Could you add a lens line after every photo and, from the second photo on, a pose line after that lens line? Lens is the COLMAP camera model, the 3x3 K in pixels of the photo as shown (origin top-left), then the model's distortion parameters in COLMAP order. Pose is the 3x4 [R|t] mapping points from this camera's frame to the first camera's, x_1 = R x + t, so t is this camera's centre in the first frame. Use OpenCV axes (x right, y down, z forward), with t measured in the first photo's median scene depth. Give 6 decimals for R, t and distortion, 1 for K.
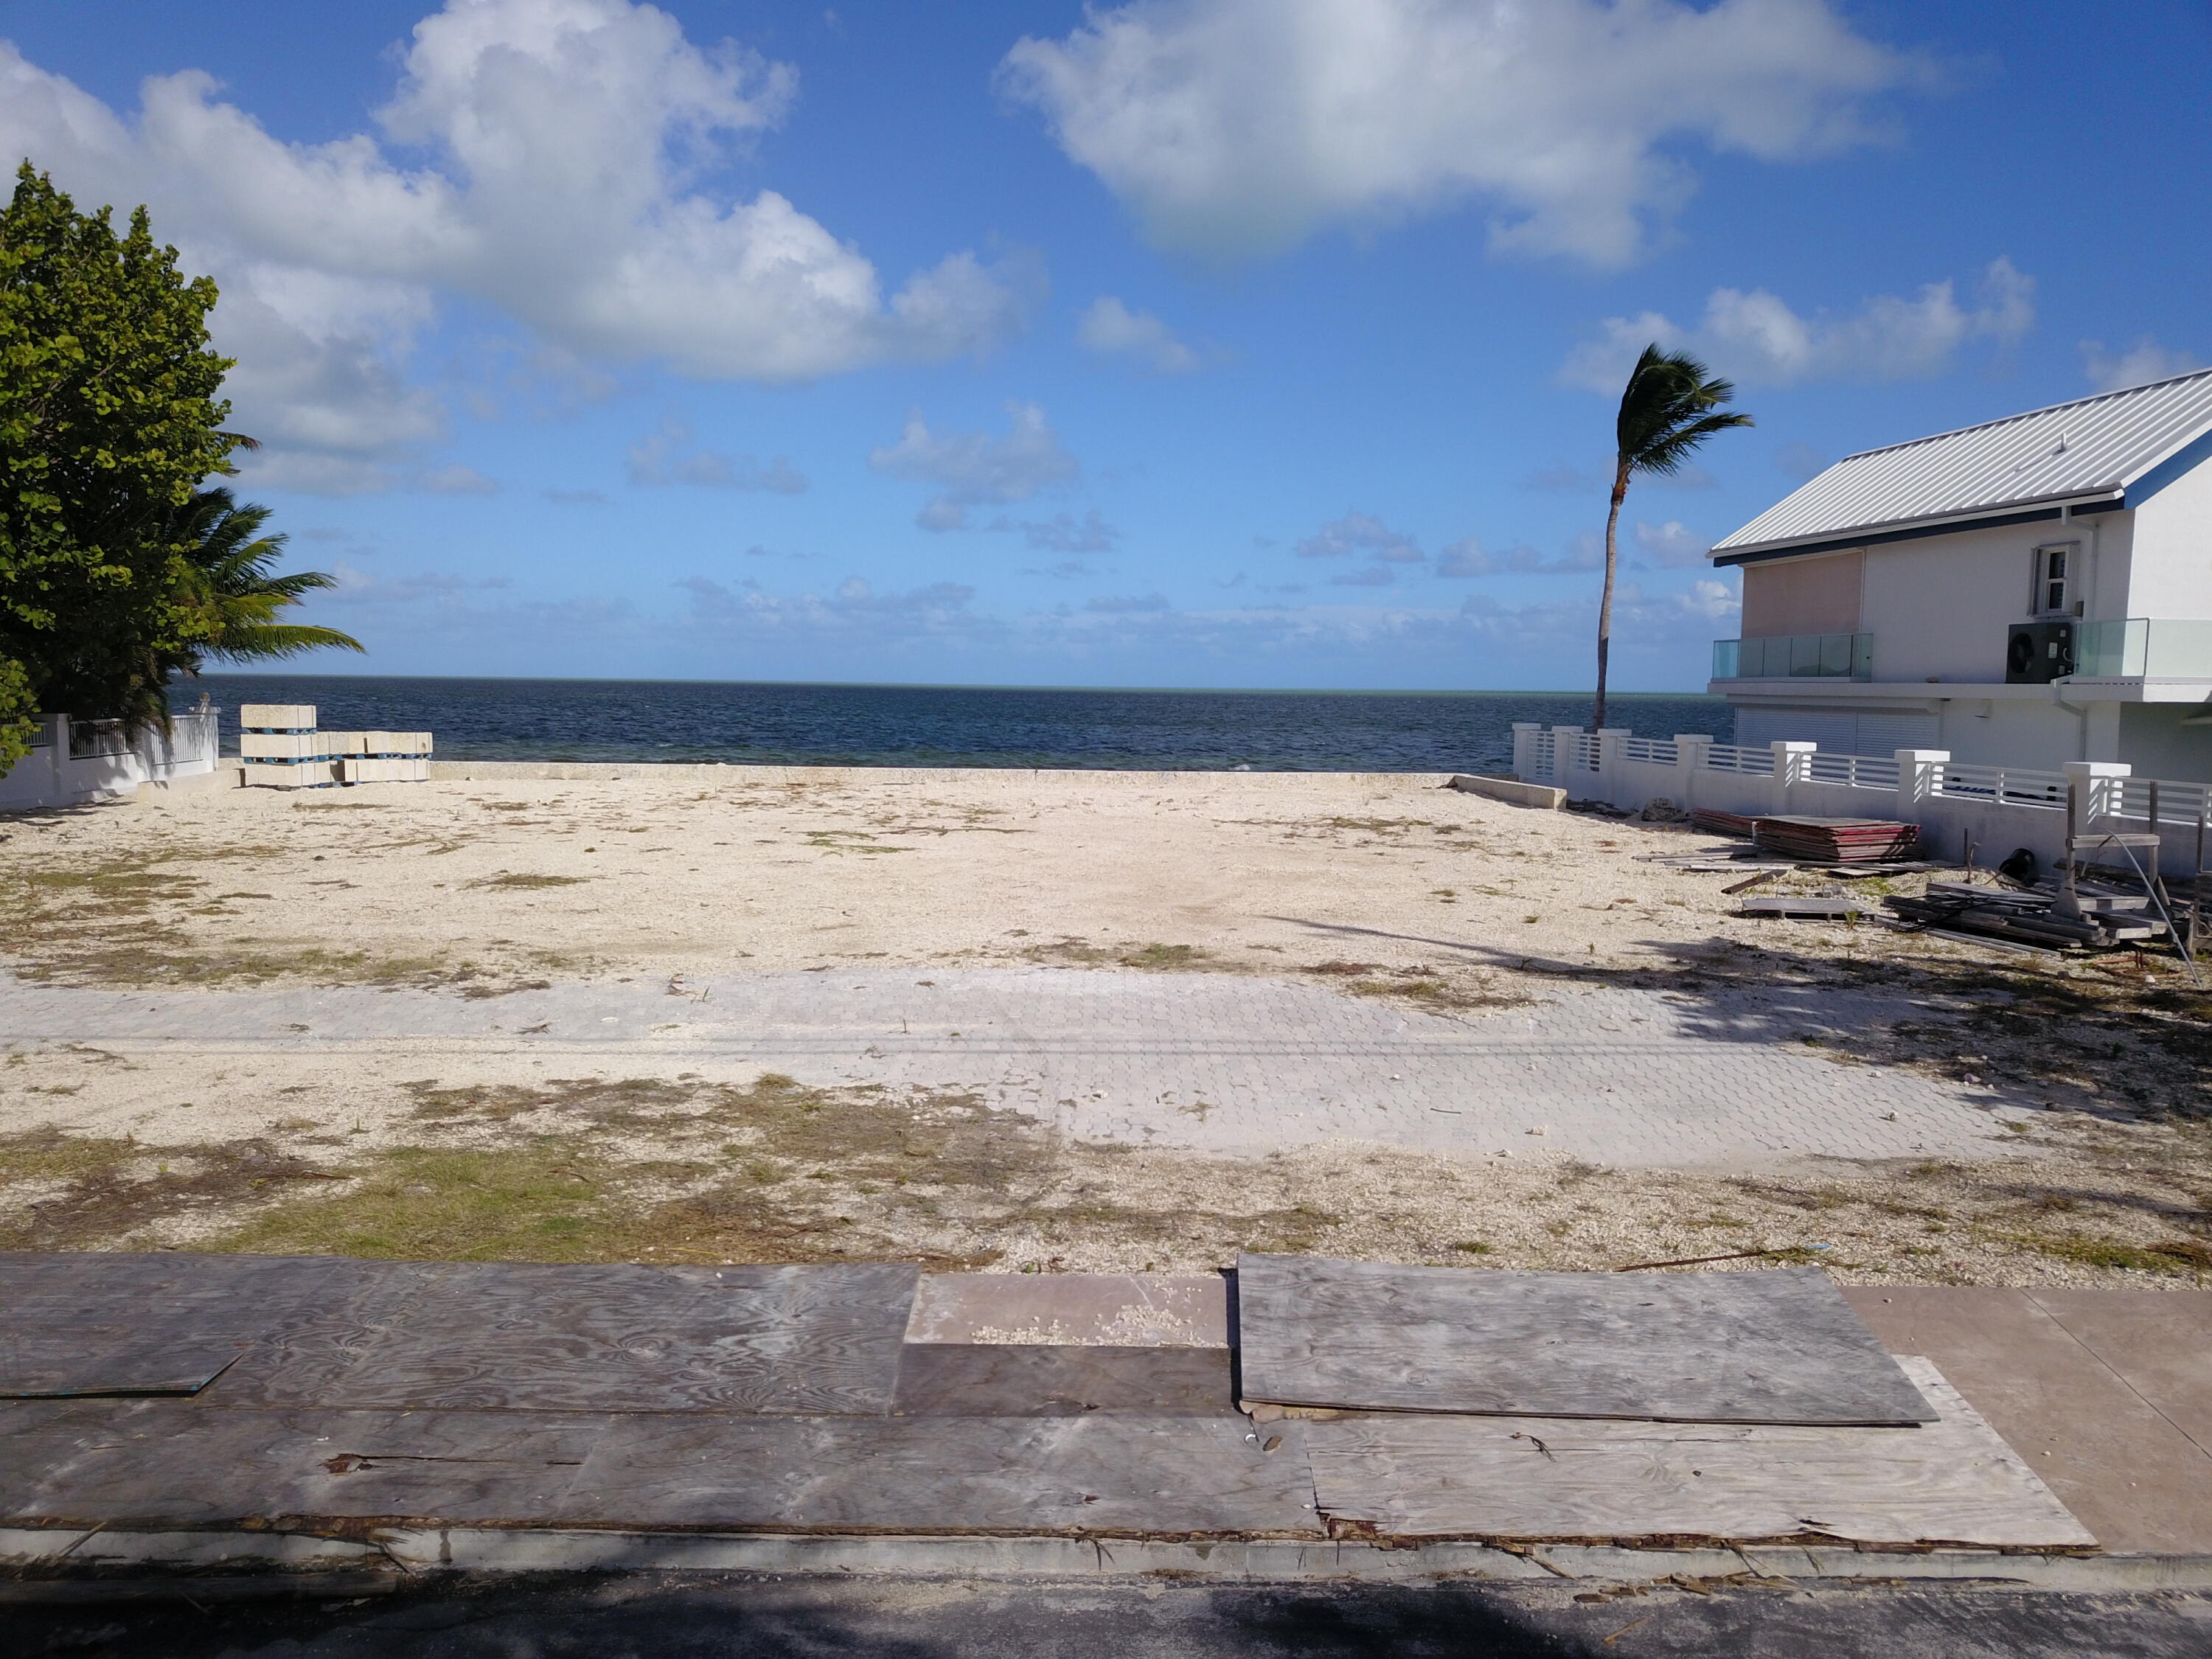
lens RADIAL K [[1689.0, 0, 1092.3], [0, 1689.0, 846.3], [0, 0, 1]] dist [0.018156, -0.025835]
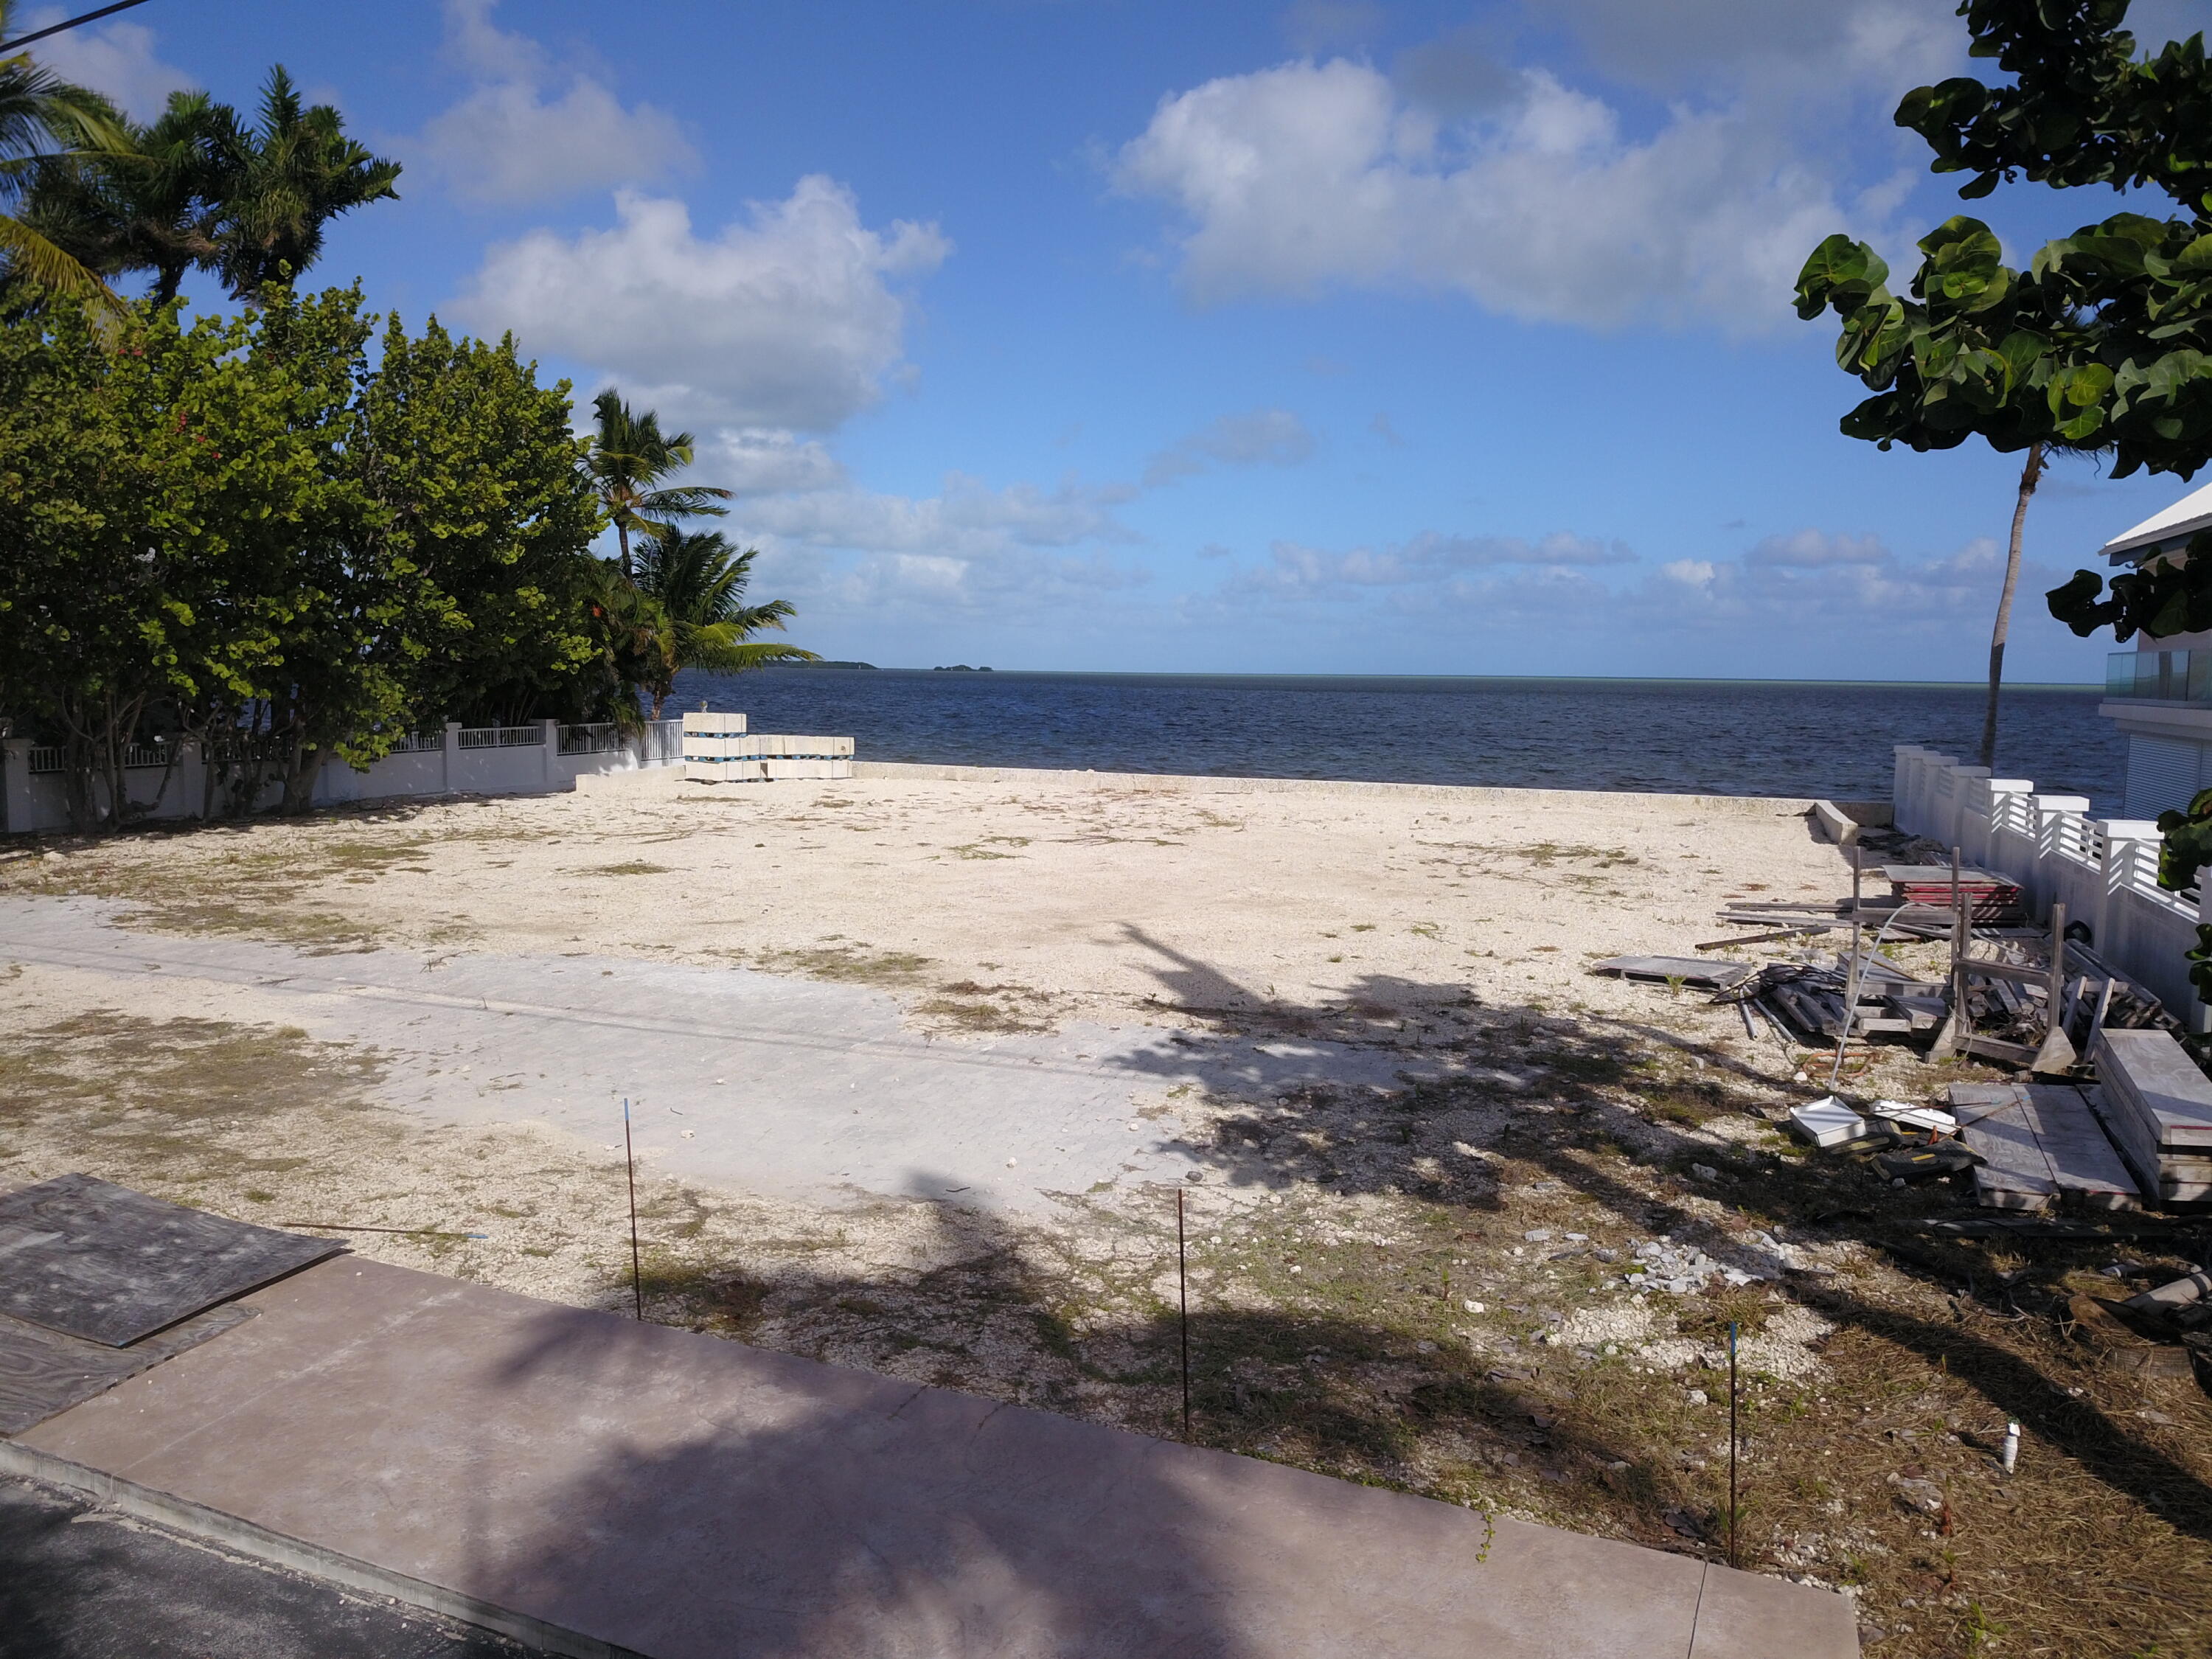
lens RADIAL K [[1689.0, 0, 1102.5], [0, 1689.0, 853.0], [0, 0, 1]] dist [0.018156, -0.025835]
pose [[0.902236, 0.046216, -0.428759, 0.461002], [-0.043236, 0.998925, 0.016691, -0.024402], [0.429070, 0.003479, 0.903264, 0.038202]]
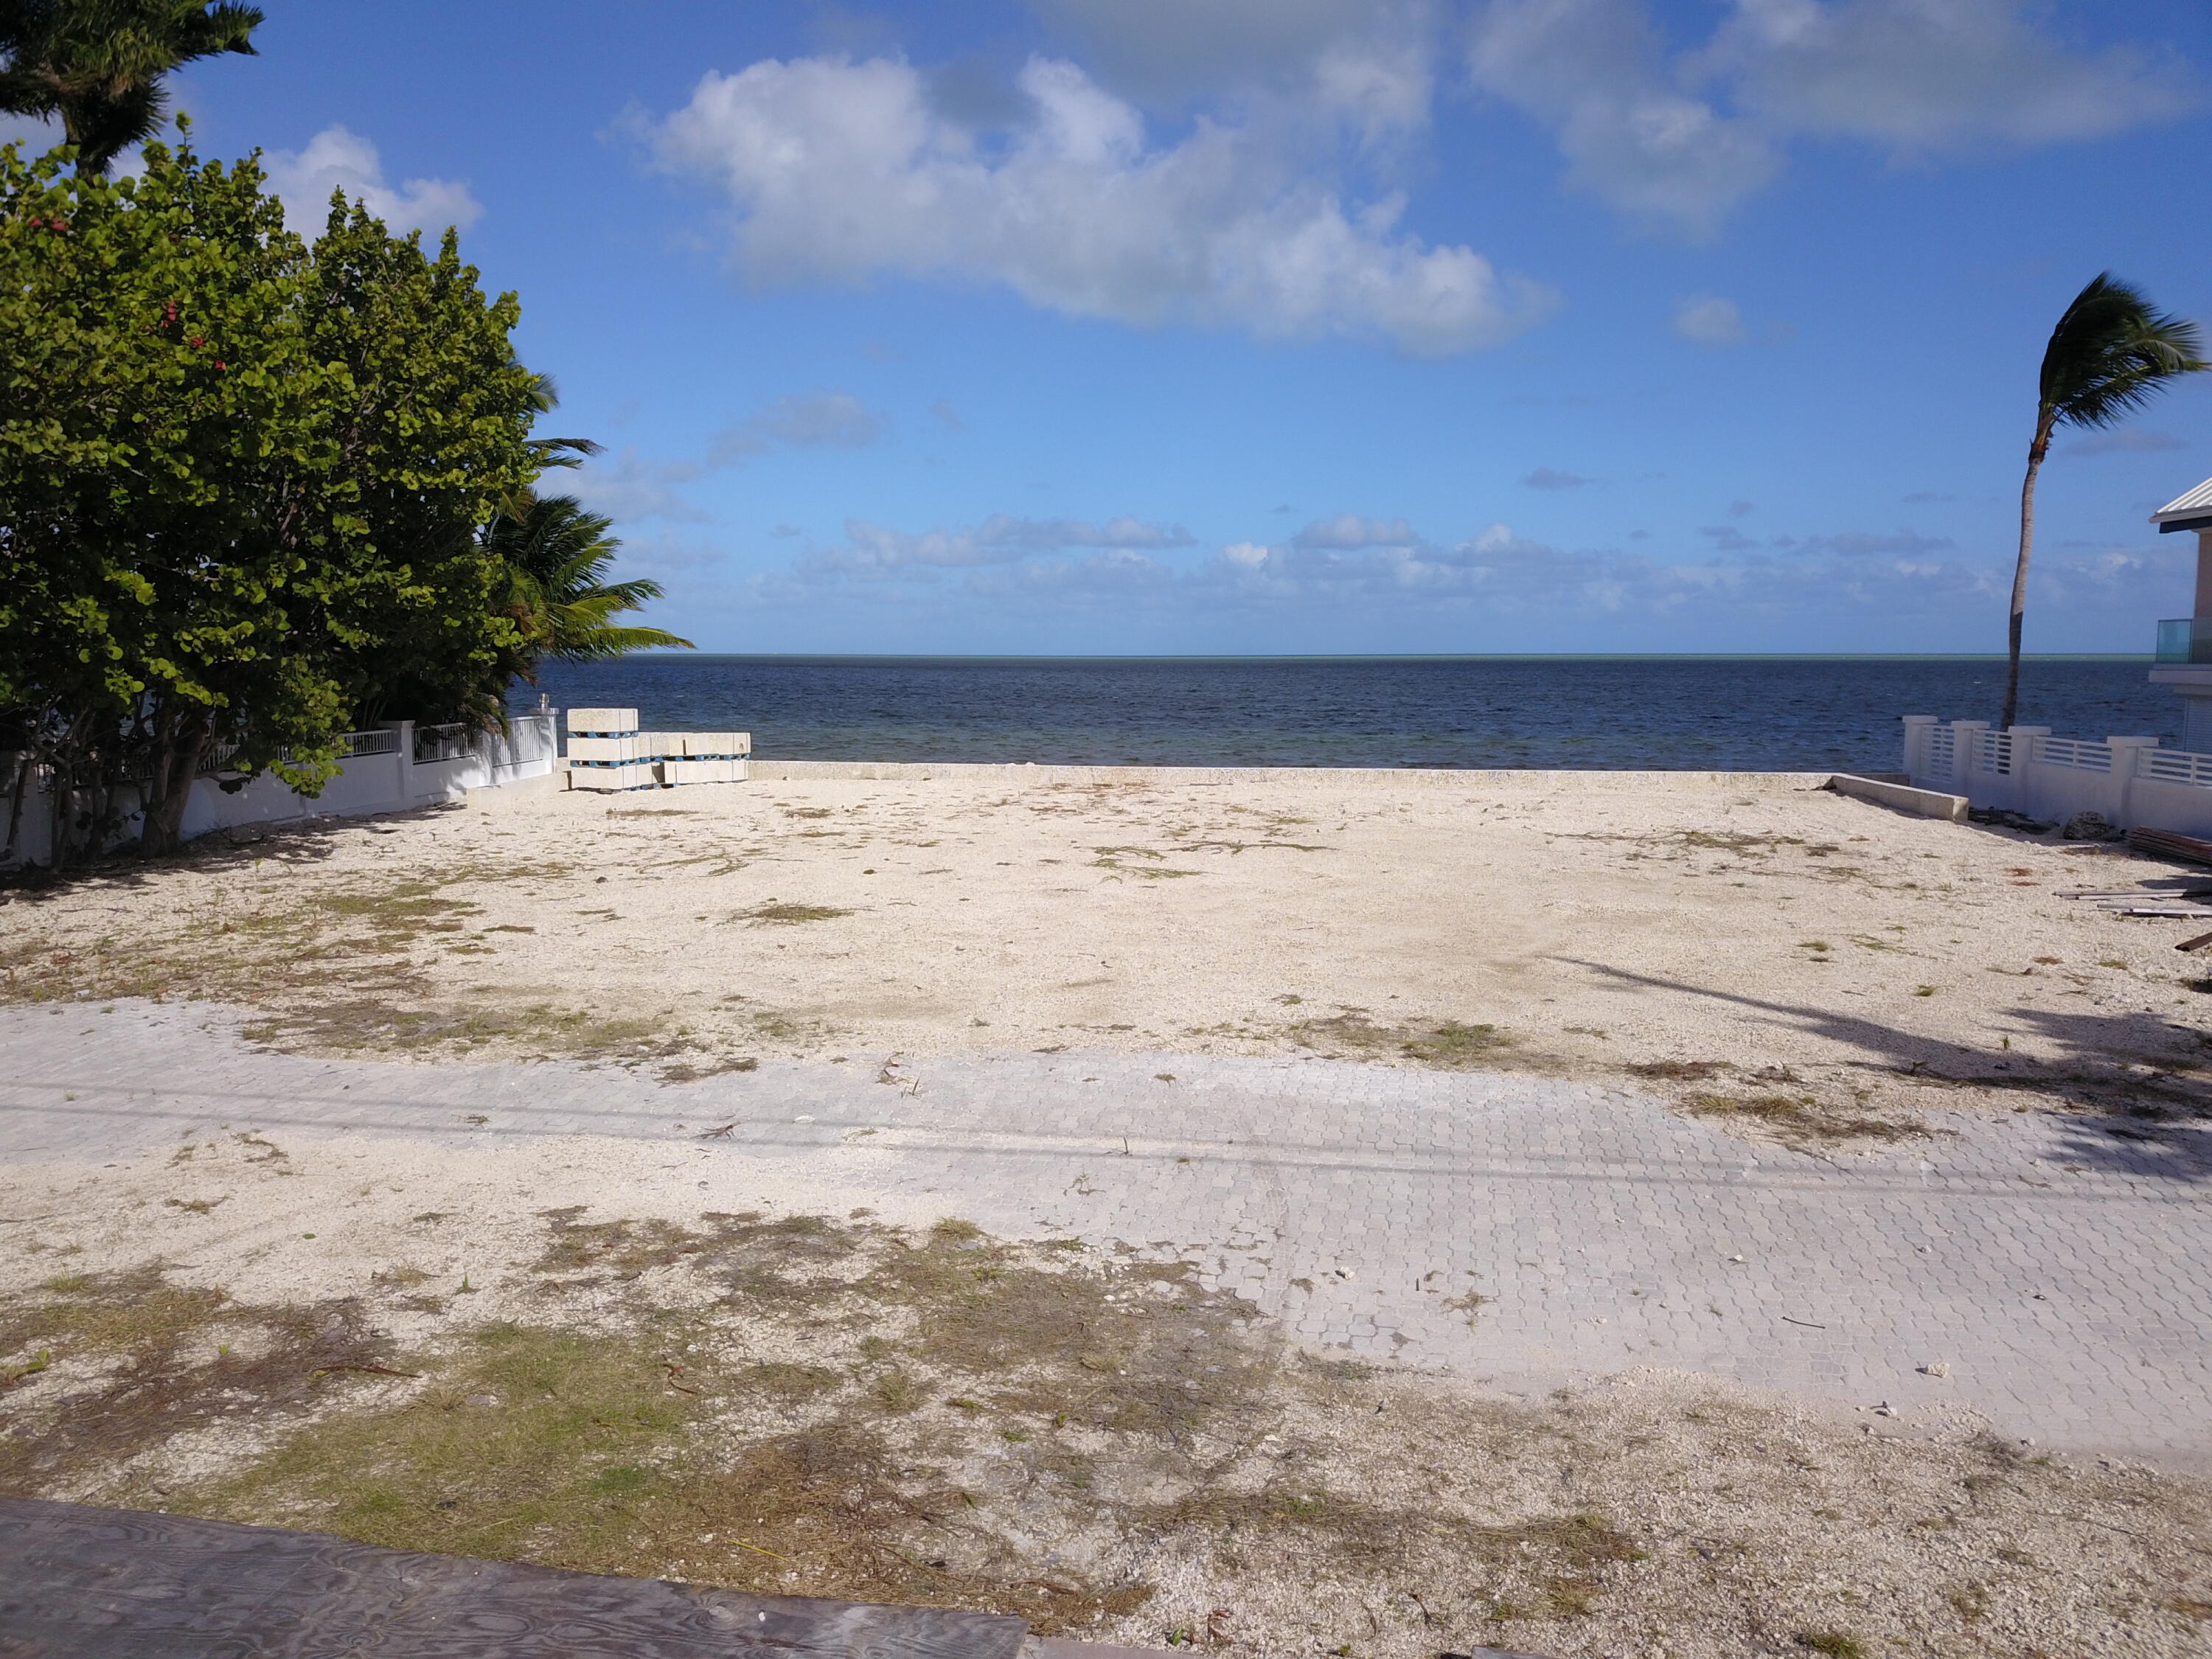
lens RADIAL K [[1689.0, 0, 1097.2], [0, 1689.0, 836.2], [0, 0, 1]] dist [0.018156, -0.025835]
pose [[0.980081, 0.008469, -0.198420, 0.022544], [-0.006270, 0.999912, 0.011707, -0.032401], [0.198502, -0.010229, 0.980047, 0.093012]]
